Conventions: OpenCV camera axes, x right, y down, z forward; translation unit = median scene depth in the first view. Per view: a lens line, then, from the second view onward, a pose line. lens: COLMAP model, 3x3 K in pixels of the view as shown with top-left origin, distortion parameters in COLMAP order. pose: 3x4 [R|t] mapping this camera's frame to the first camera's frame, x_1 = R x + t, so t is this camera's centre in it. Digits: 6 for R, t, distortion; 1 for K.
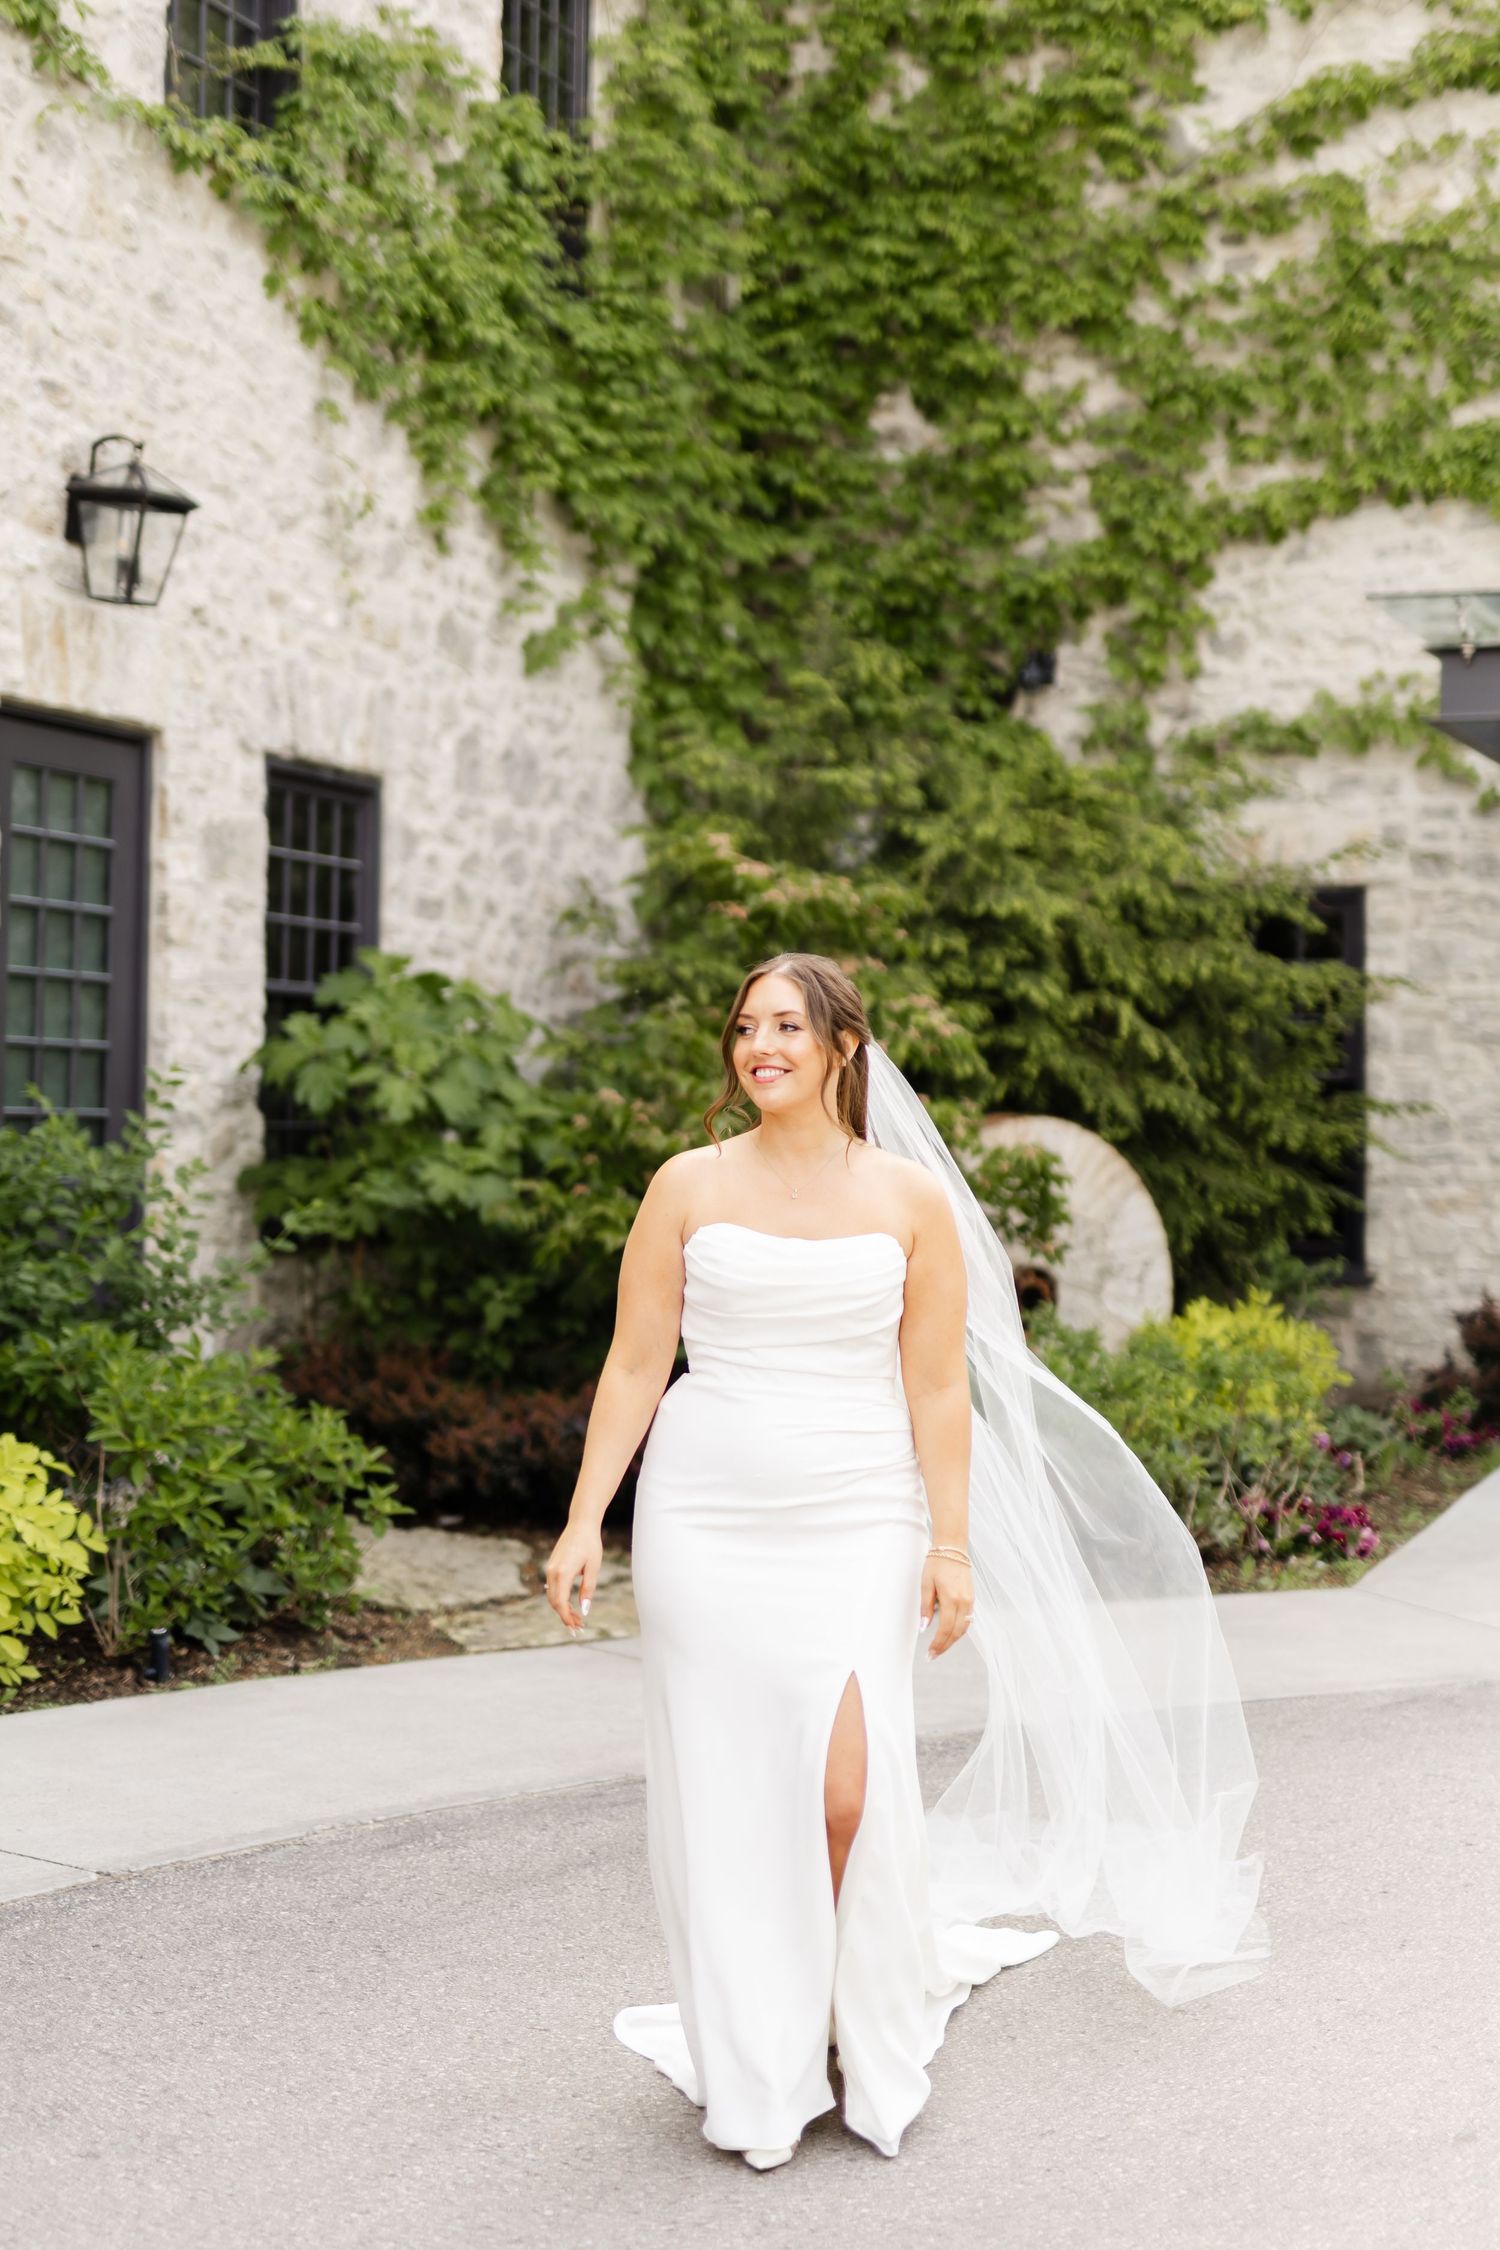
lens RADIAL K [[3404.4, 0, 753.4], [0, 3404.4, 1002.2], [0, 0, 1]] dist [-0.008166, 0.121422]
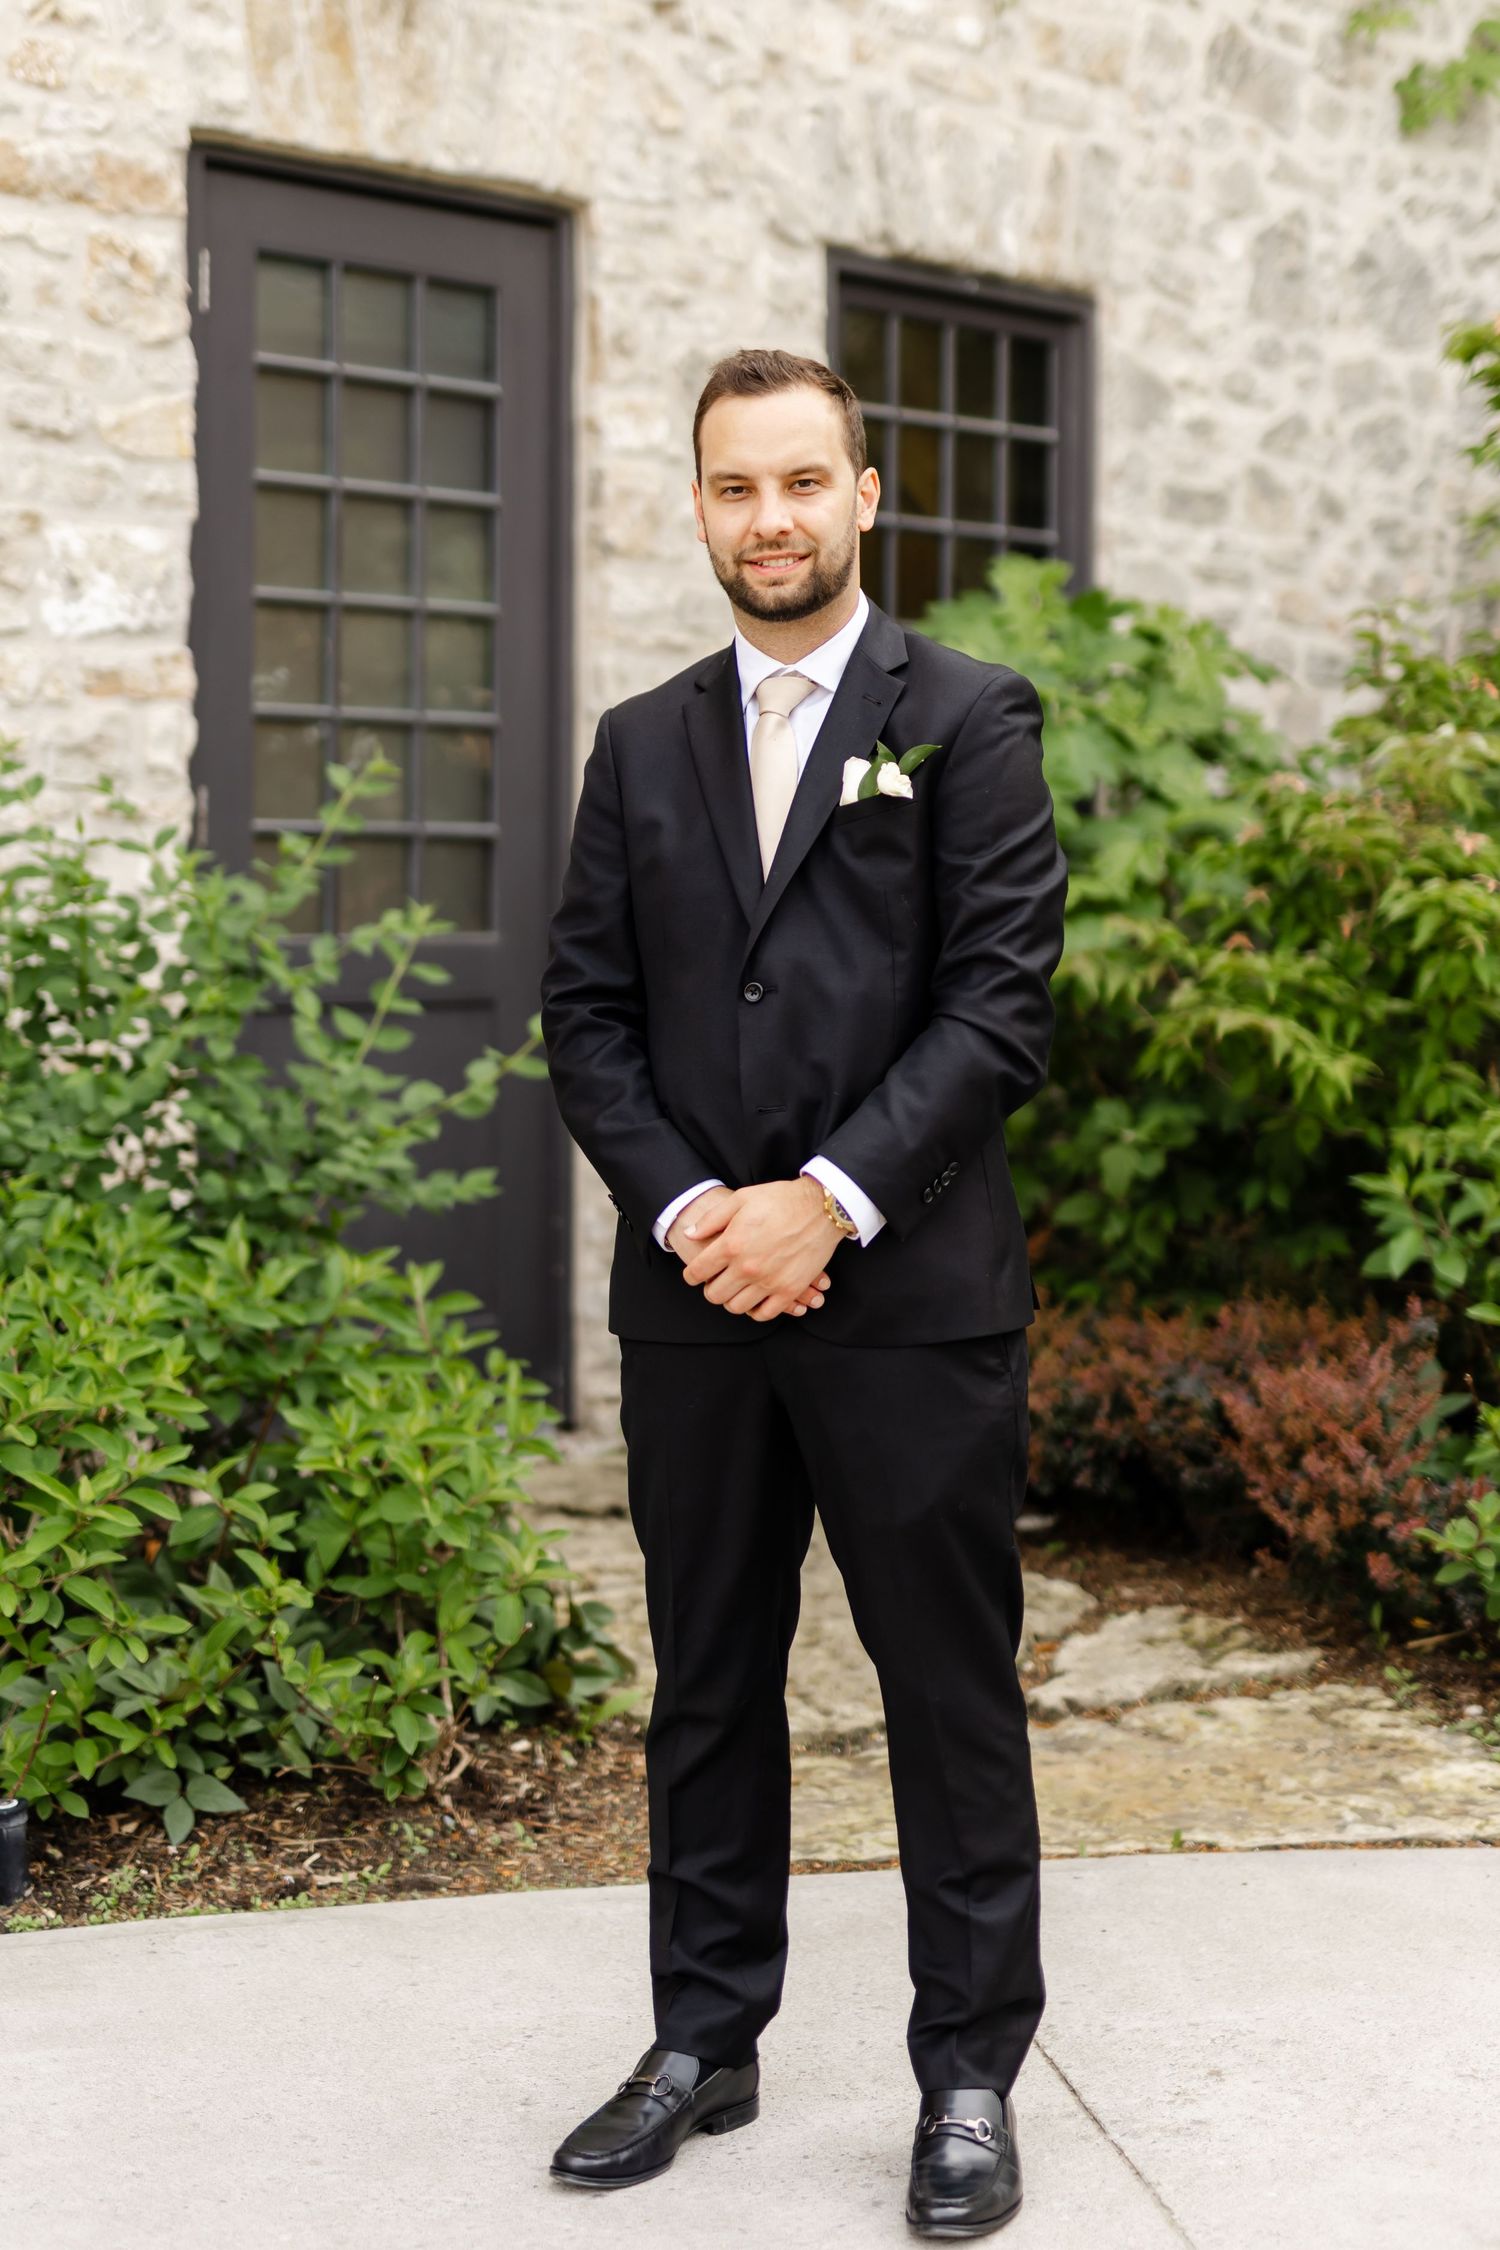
lens RADIAL K [[3552.6, 0, 583.7], [0, 3552.6, 983.5], [0, 0, 1]] dist [-0.014980, 0.030454]
pose [[0.898972, 0.002319, -0.438001, 0.088286], [0.024687, 0.998128, 0.055954, 0.020572], [0.437311, -0.061114, 0.897232, 0.355855]]
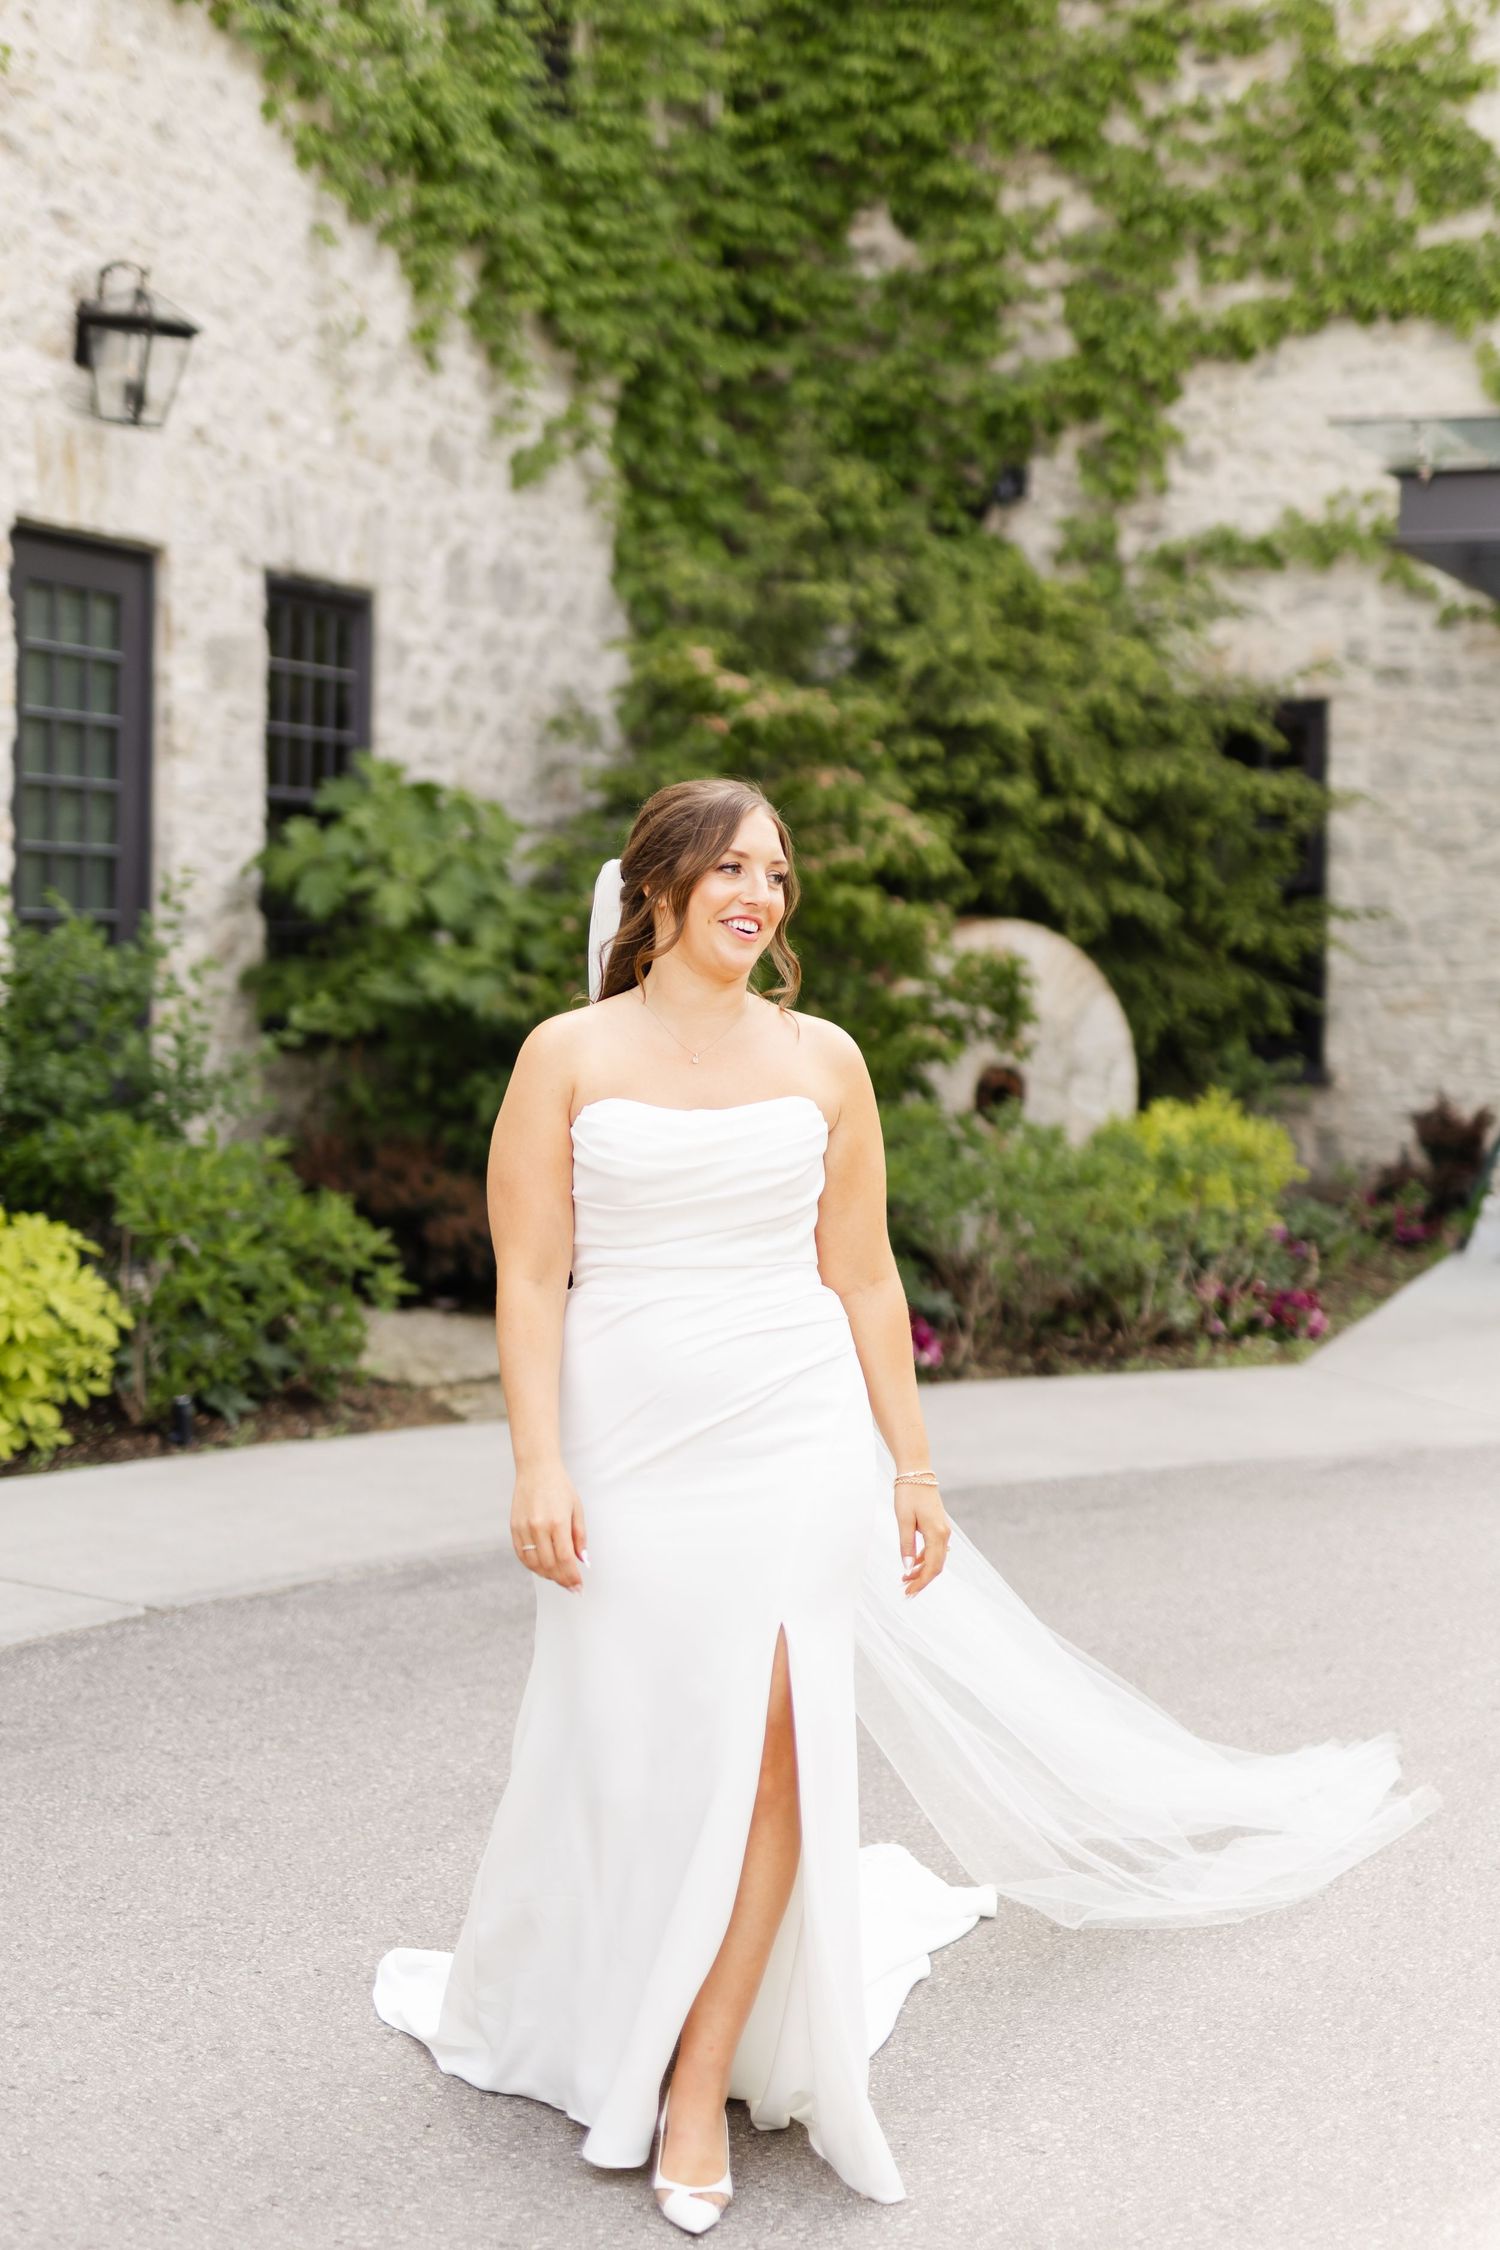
lens RADIAL K [[3452.8, 0, 749.8], [0, 3452.8, 953.1], [0, 0, 1]] dist [-0.000537, 0.037222]
pose [[0.999970, 0.002128, 0.007439, -0.002913], [-0.002446, 0.999072, 0.042995, -0.001616], [-0.007340, -0.043012, 0.999048, -0.048985]]
